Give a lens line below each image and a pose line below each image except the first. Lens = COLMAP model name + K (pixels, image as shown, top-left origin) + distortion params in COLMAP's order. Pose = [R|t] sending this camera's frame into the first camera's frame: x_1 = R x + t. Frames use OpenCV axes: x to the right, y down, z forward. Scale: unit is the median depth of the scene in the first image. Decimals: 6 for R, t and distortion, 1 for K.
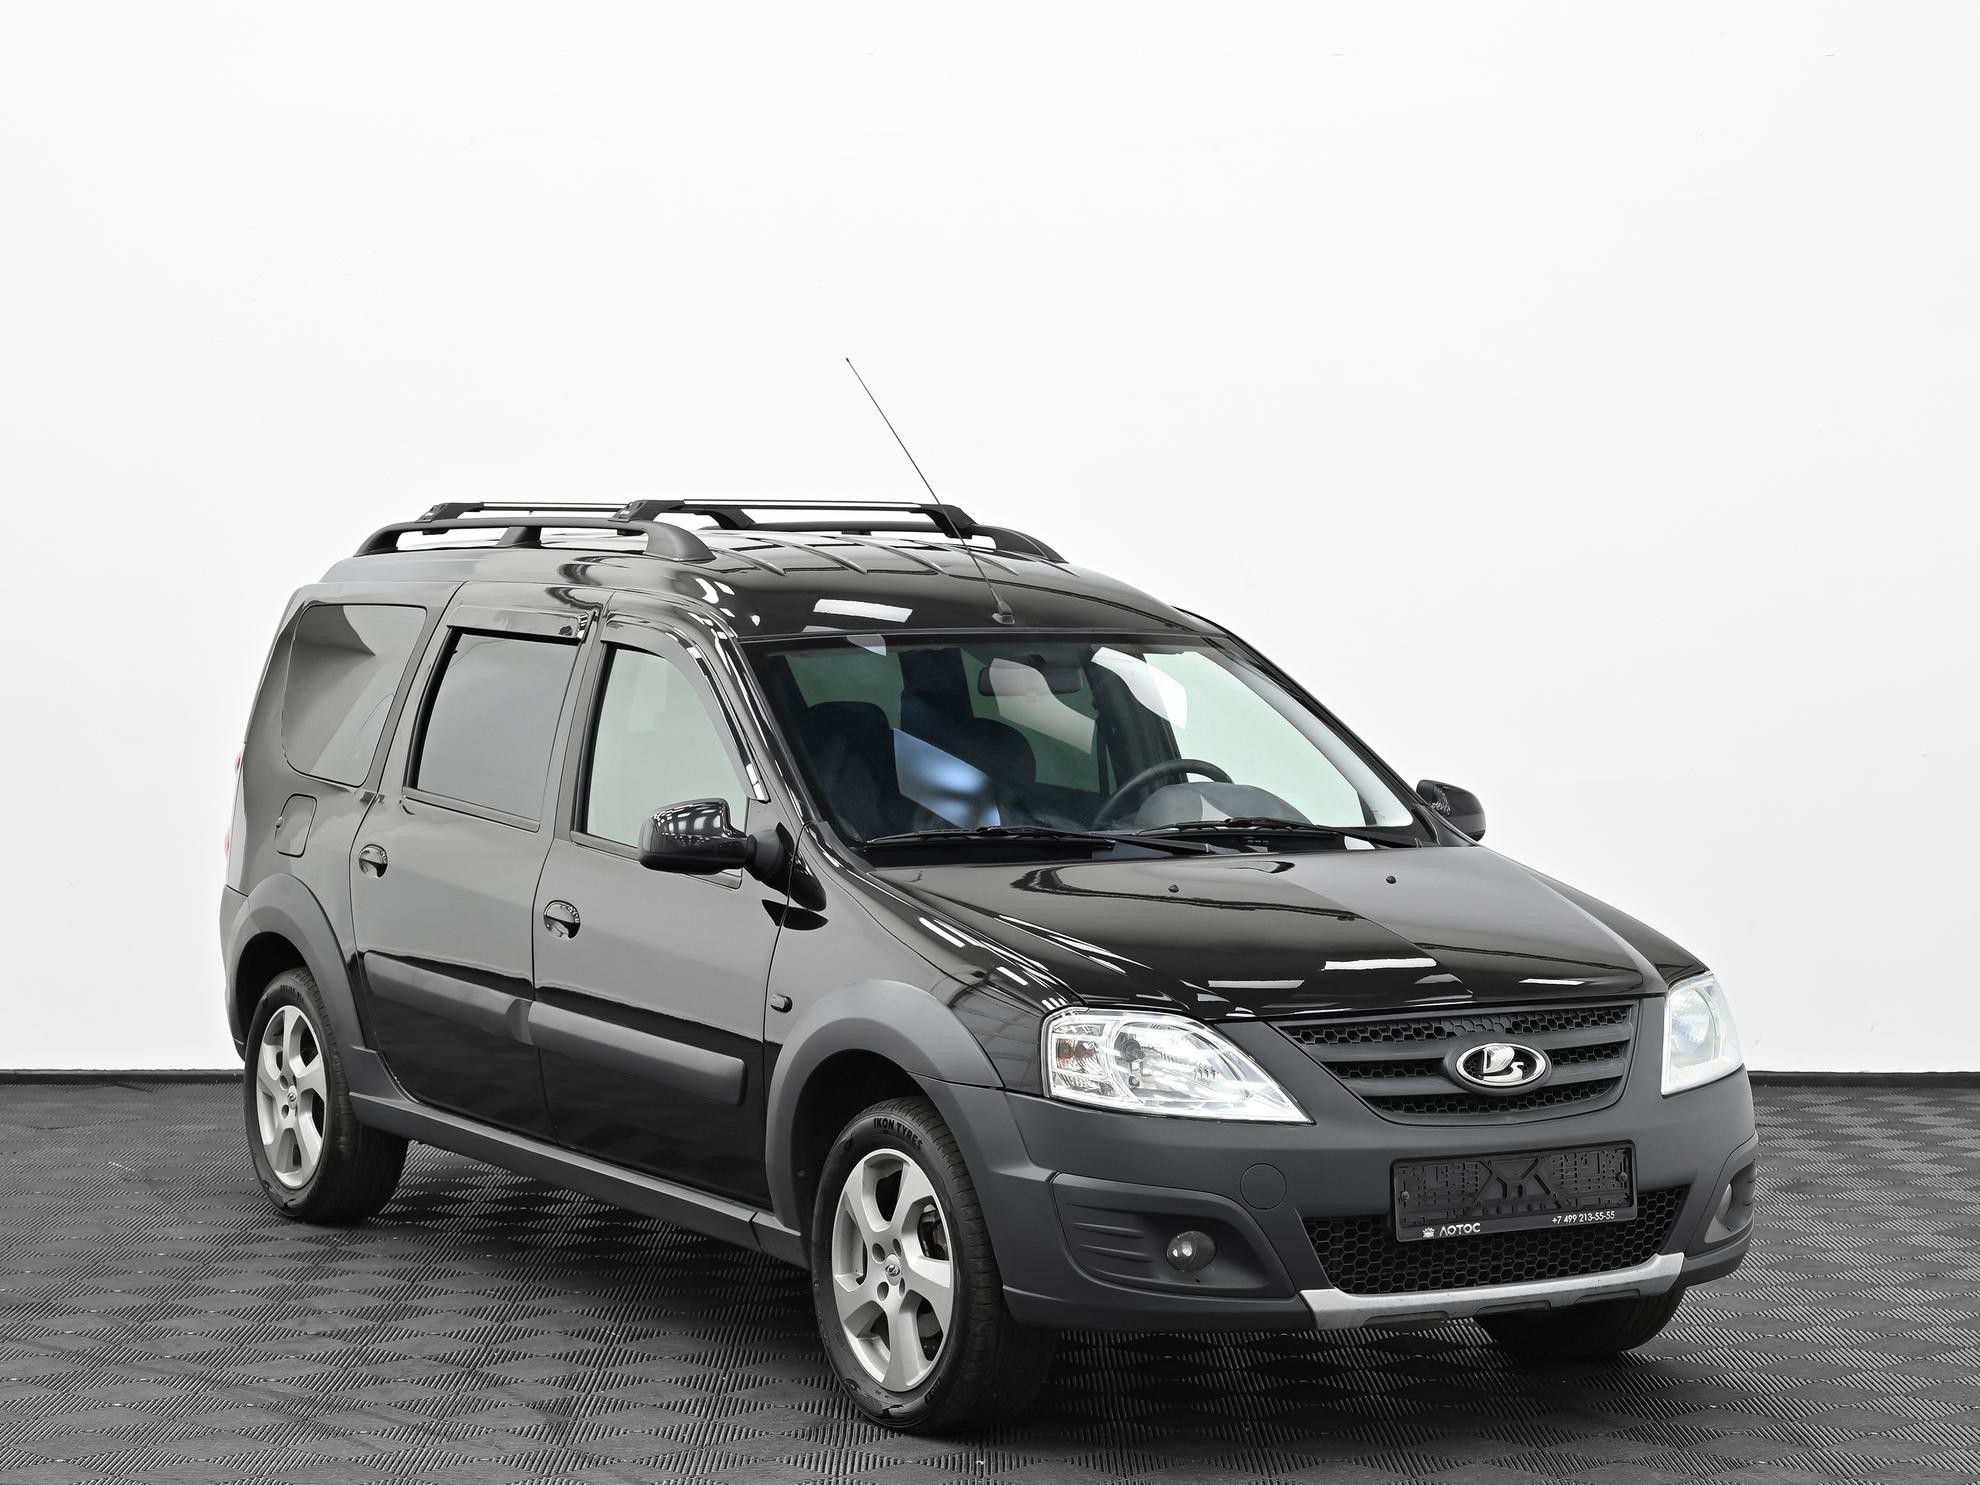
lens RADIAL K [[3043.3, 0, 990.0], [0, 3043.3, 742.5], [0, 0, 1]] dist [-0.007138, -0.040659]
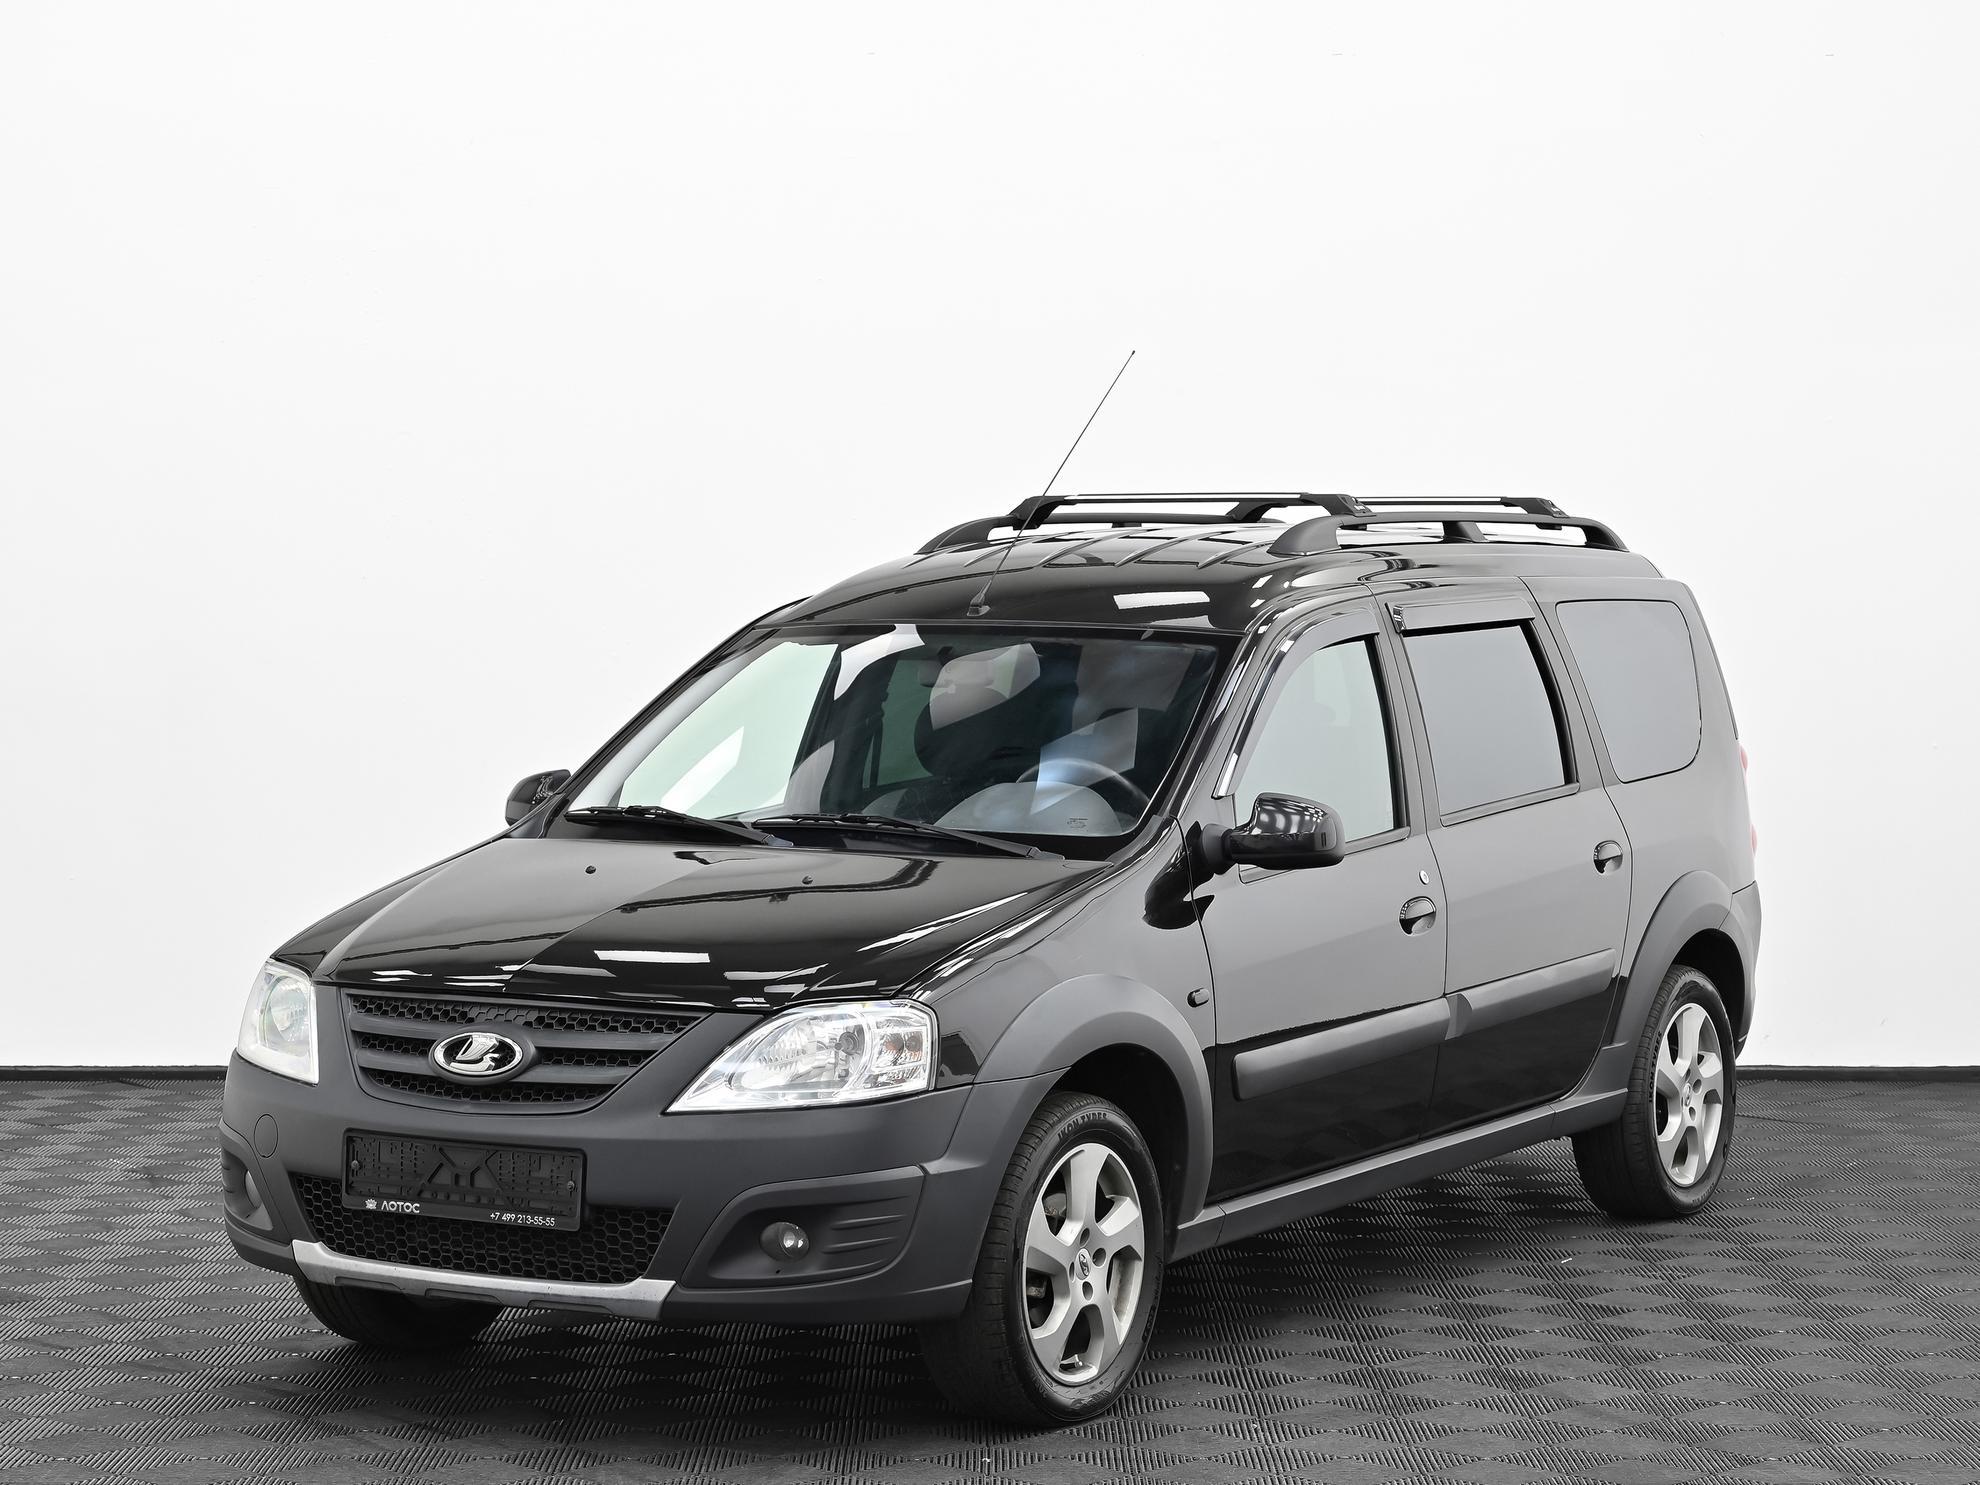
lens RADIAL K [[3065.1, 0, 990.0], [0, 3065.1, 742.5], [0, 0, 1]] dist [-0.018970, -0.040533]
pose [[0.719745, 0.046251, -0.692696, 0.978347], [-0.045892, 0.998766, 0.019003, -0.023199], [0.692720, 0.018112, 0.720979, 0.386875]]
